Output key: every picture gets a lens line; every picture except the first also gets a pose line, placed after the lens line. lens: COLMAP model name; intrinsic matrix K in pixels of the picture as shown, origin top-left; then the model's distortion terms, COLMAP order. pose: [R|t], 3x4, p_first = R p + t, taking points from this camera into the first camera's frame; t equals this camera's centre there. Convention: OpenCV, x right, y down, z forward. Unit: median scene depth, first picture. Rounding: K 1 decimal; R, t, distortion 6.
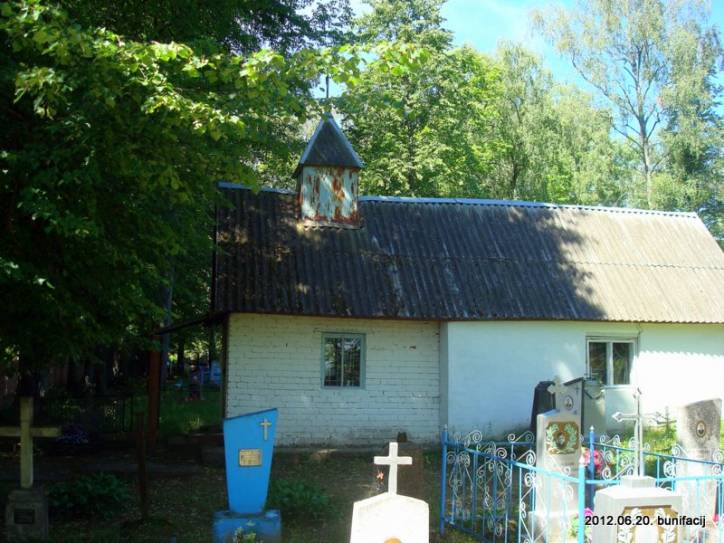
lens RADIAL K [[799.4, 0, 362.0], [0, 799.4, 271.5], [0, 0, 1]] dist [-0.109306, -0.036683]
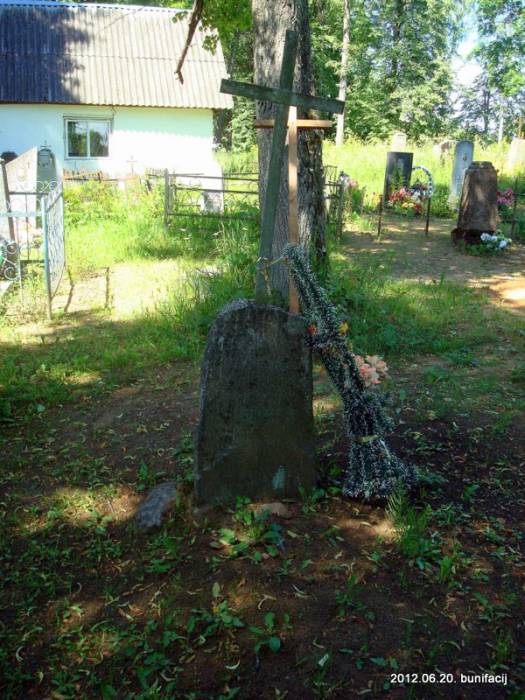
lens RADIAL K [[772.9, 0, 262.5], [0, 772.9, 350.0], [0, 0, 1]] dist [-0.109306, -0.036683]
pose [[0.996943, -0.001057, 0.078123, 0.492877], [-0.026784, 0.934692, 0.354447, -0.006190], [-0.073395, -0.355456, 0.931807, -0.257091]]
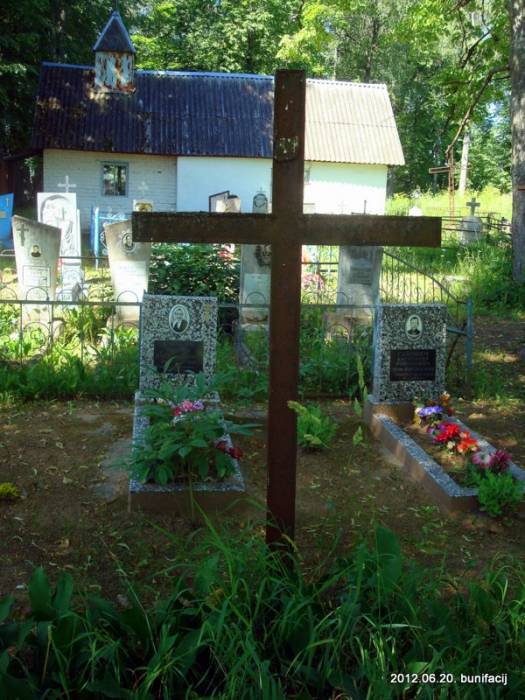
lens RADIAL K [[772.9, 0, 262.5], [0, 772.9, 350.0], [0, 0, 1]] dist [-0.109306, -0.036683]
pose [[0.998695, 0.038507, -0.033536, 0.324328], [-0.026495, 0.952200, 0.304324, -0.037654], [0.043652, -0.303039, 0.951978, -0.544126]]
